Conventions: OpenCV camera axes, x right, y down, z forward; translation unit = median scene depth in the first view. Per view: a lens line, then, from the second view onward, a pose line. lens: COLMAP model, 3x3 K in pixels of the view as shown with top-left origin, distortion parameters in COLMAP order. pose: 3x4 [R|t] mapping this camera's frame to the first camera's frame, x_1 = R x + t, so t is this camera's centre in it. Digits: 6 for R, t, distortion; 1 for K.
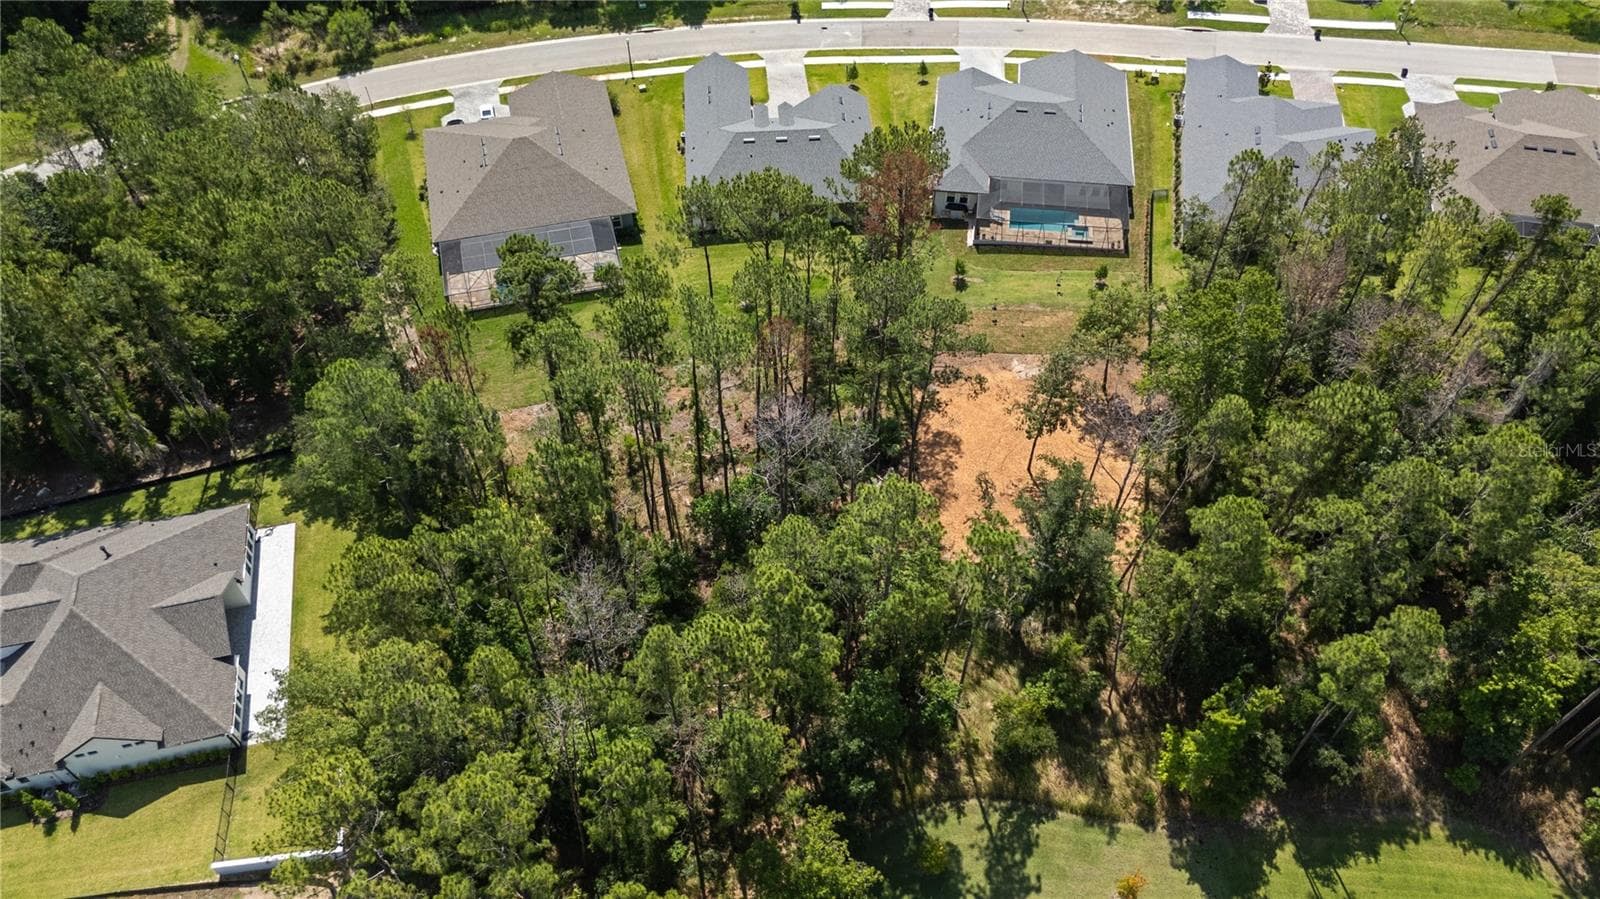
lens RADIAL K [[1180.1, 0, 800.3], [0, 1180.1, 471.9], [0, 0, 1]] dist [0.078066, -0.080492]
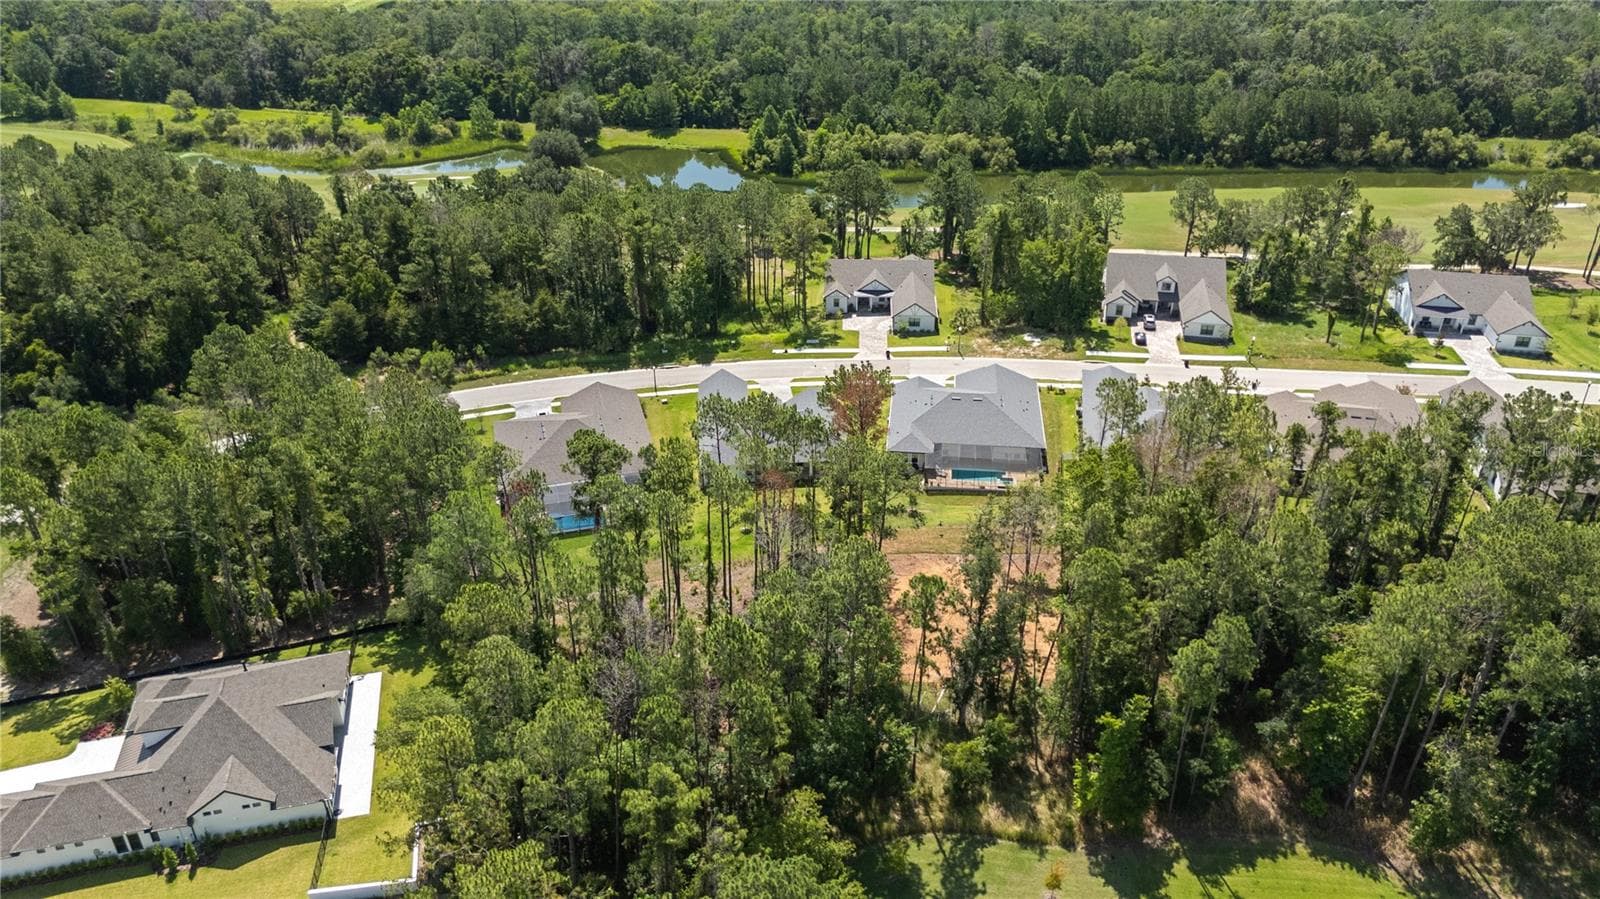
lens RADIAL K [[1180.1, 0, 800.3], [0, 1180.1, 471.9], [0, 0, 1]] dist [0.078066, -0.080492]
pose [[0.999919, -0.006032, 0.011248, -0.001366], [0.009611, 0.935745, -0.352545, 0.355987], [-0.008398, 0.352624, 0.935727, -0.290077]]
